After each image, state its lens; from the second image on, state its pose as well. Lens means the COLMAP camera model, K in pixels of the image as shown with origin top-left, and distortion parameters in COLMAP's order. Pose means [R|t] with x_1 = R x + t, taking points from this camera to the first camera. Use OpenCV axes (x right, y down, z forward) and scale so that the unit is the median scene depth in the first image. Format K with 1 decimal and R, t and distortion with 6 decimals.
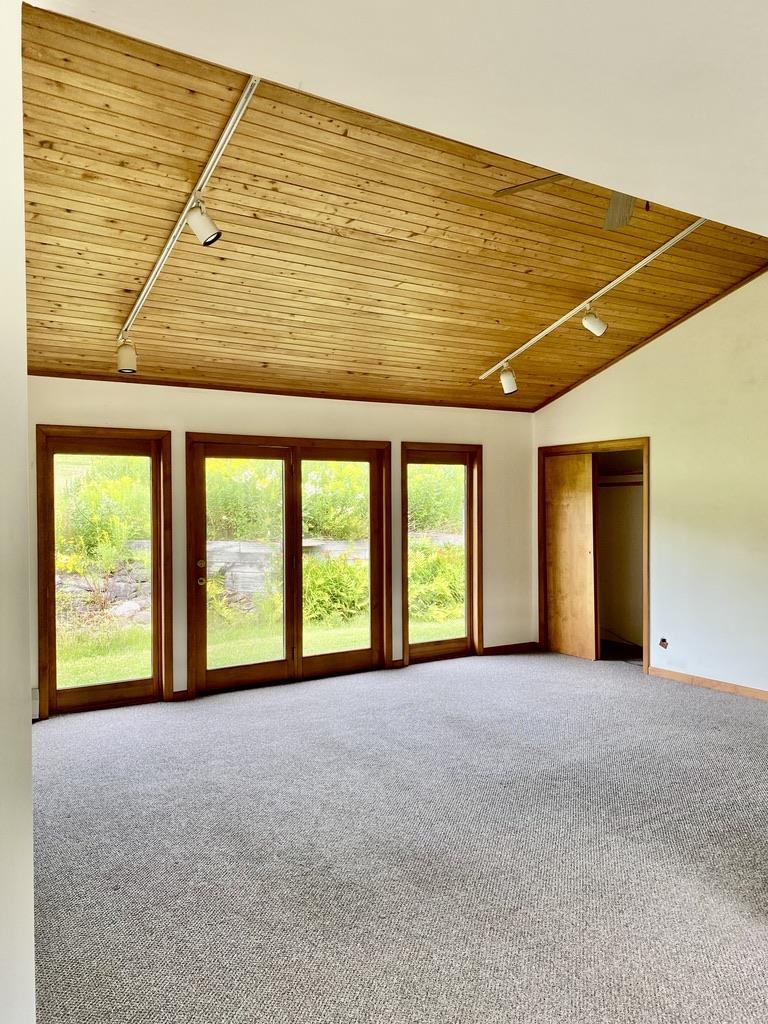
lens RADIAL K [[782.4, 0, 359.7], [0, 782.4, 507.4], [0, 0, 1]] dist [0.051752, -0.047623]
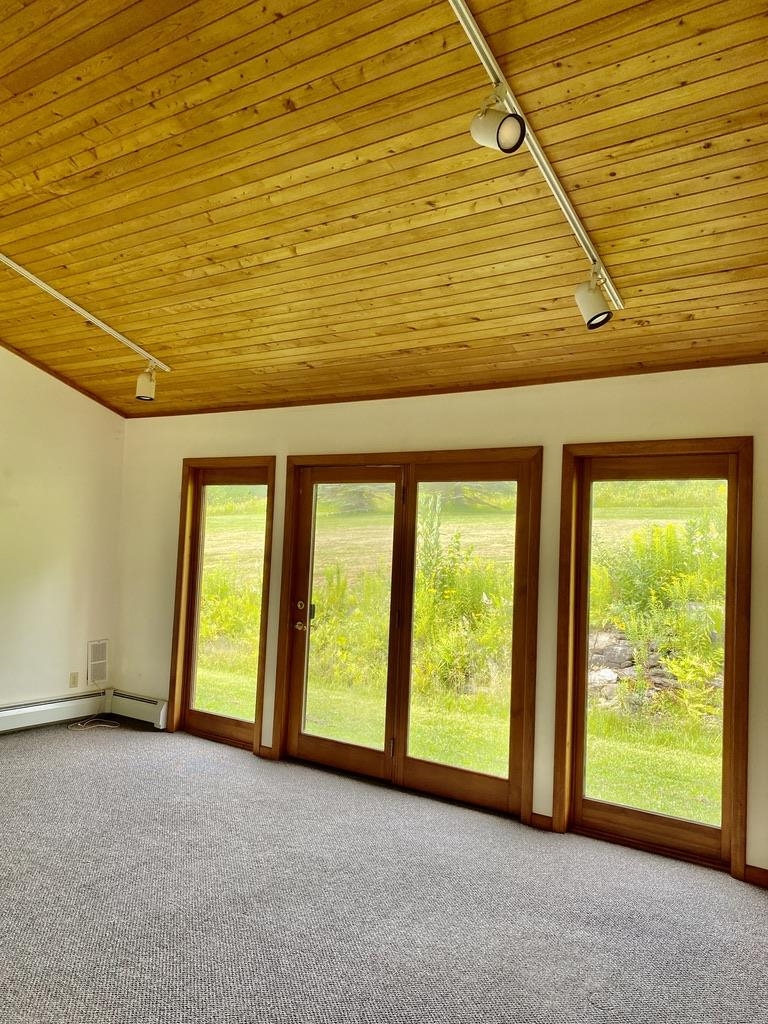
lens RADIAL K [[760.7, 0, 372.2], [0, 760.7, 496.5], [0, 0, 1]] dist [0.024725, -0.008702]
pose [[0.406637, -0.040240, -0.912703, 0.563693], [-0.057456, 0.995925, -0.069507, 0.005120], [0.911781, 0.080704, 0.402668, 0.679723]]
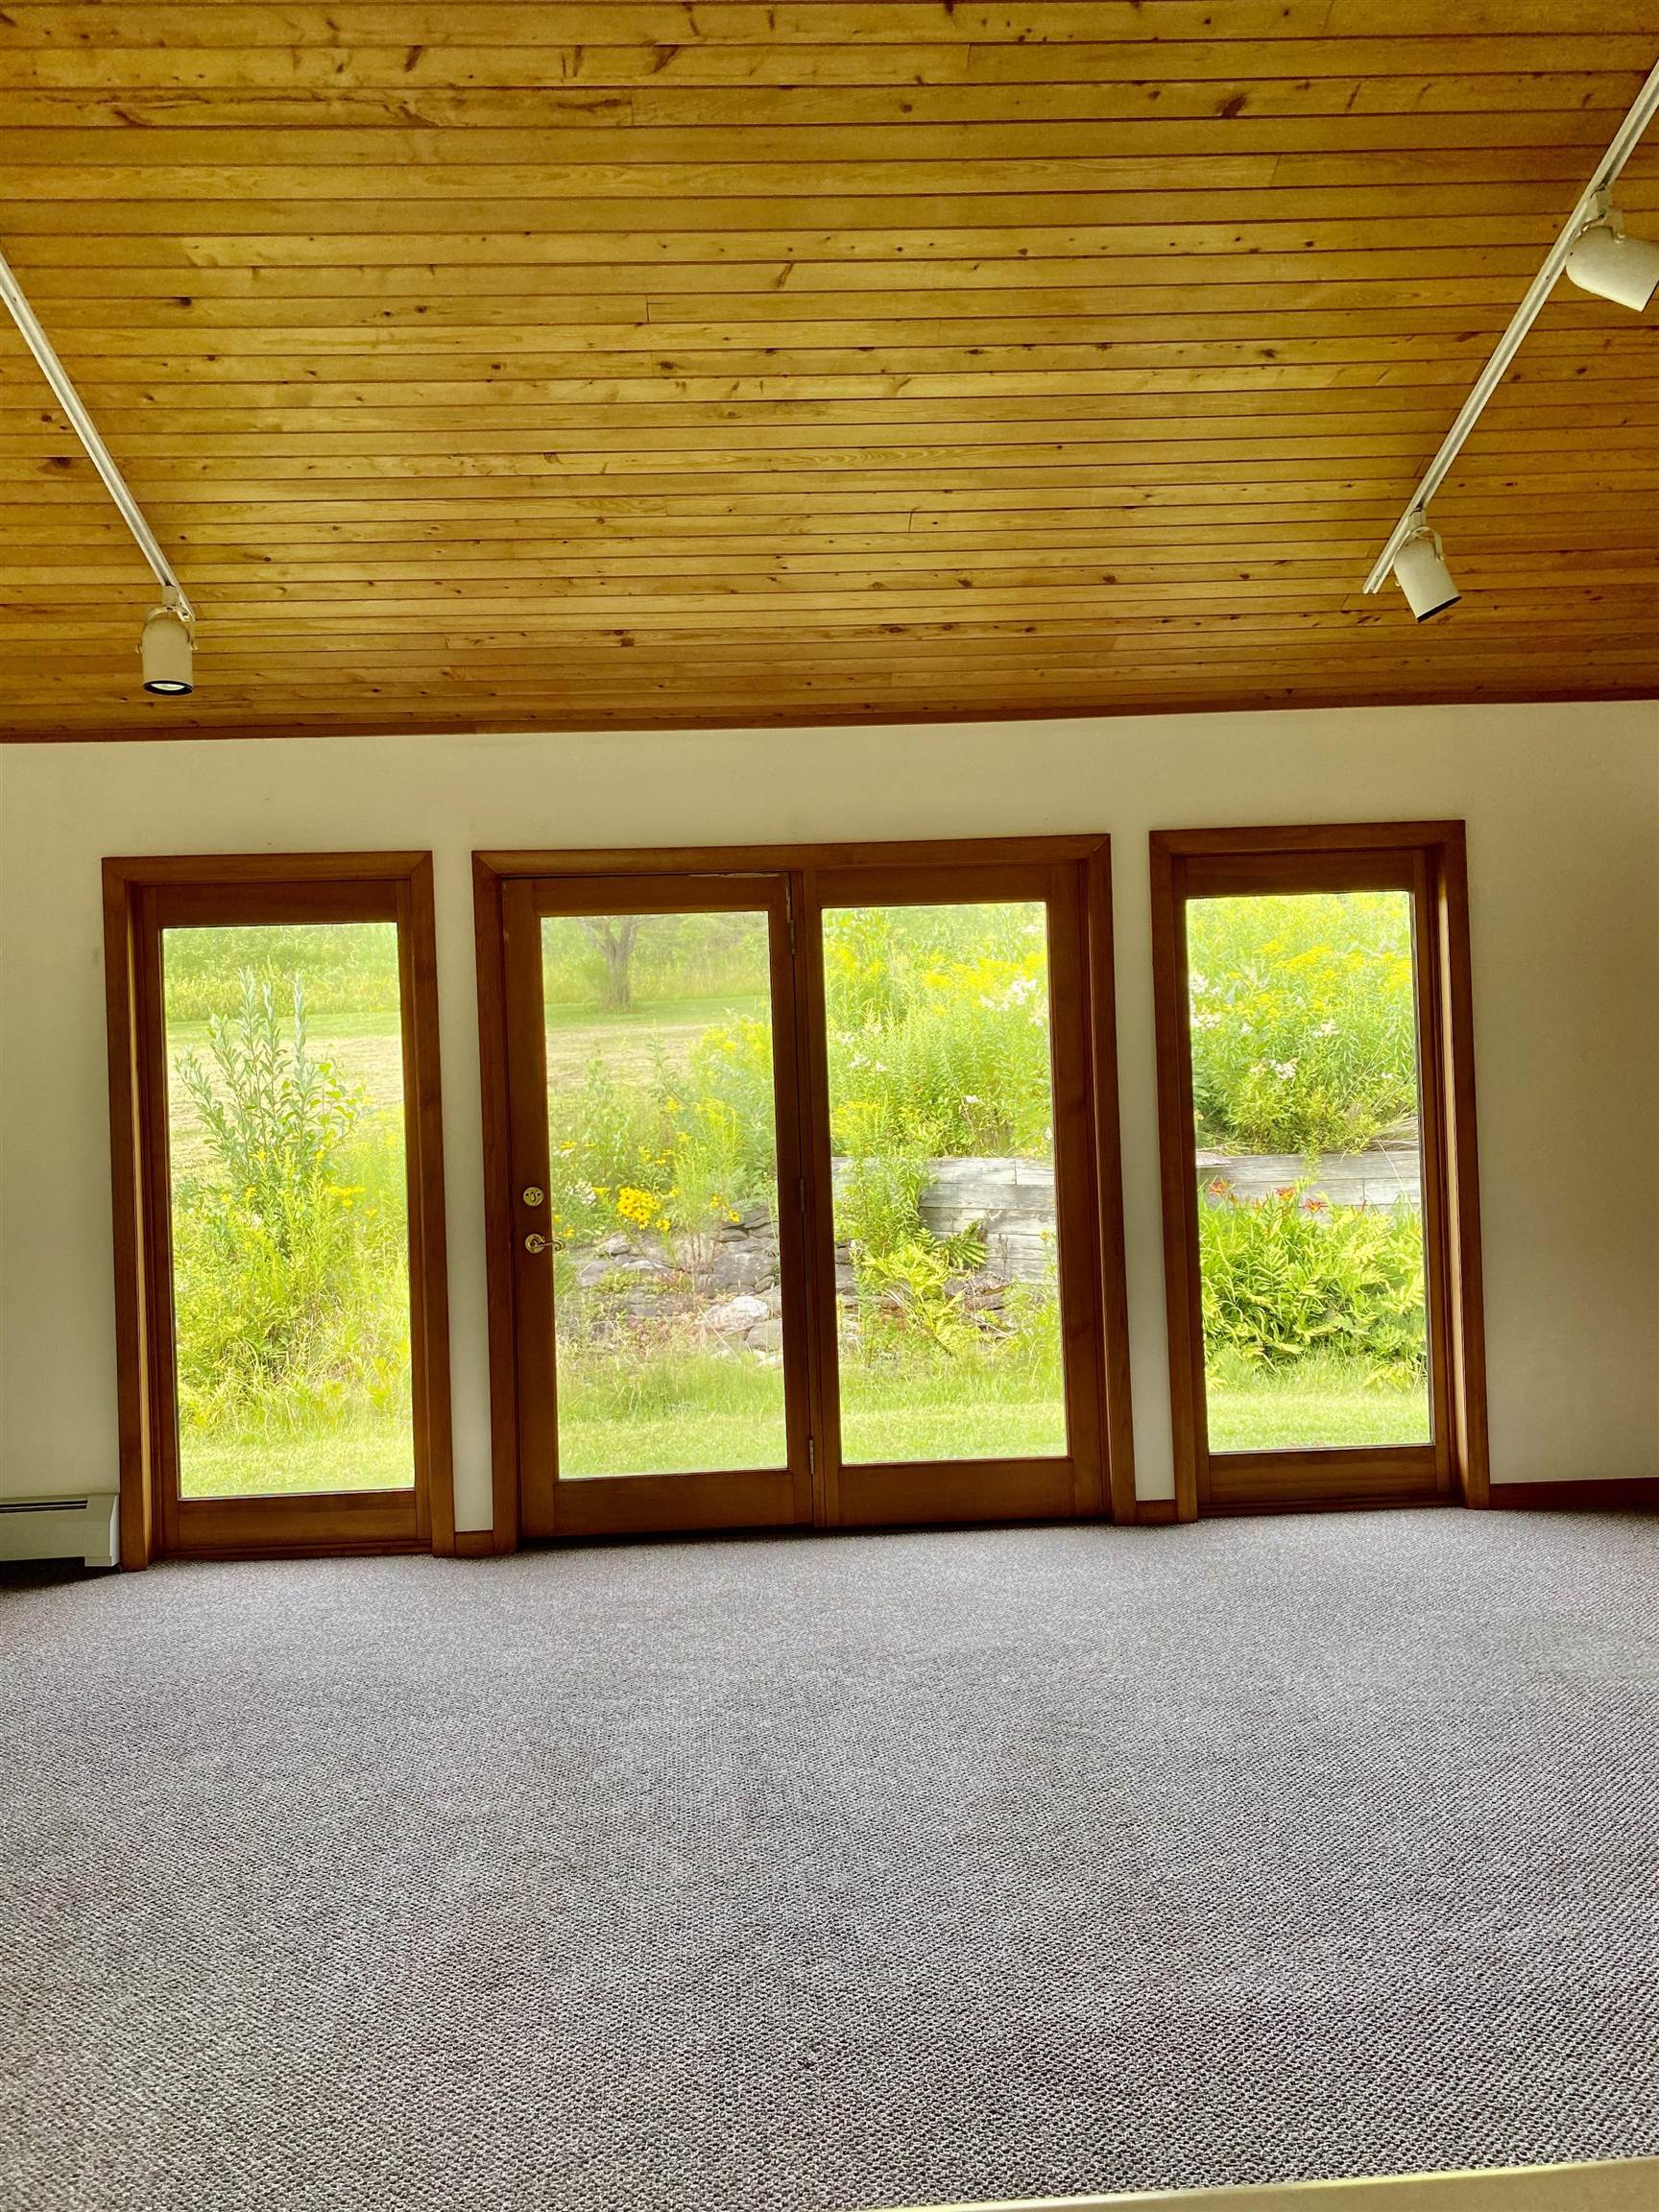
lens RADIAL K [[1690.1, 0, 777.0], [0, 1690.1, 1096.0], [0, 0, 1]] dist [0.051752, -0.047623]
pose [[0.867581, -0.027357, -0.496543, 0.286360], [0.024539, 0.999624, -0.012198, 0.033572], [0.496690, -0.001602, 0.867927, 0.330001]]
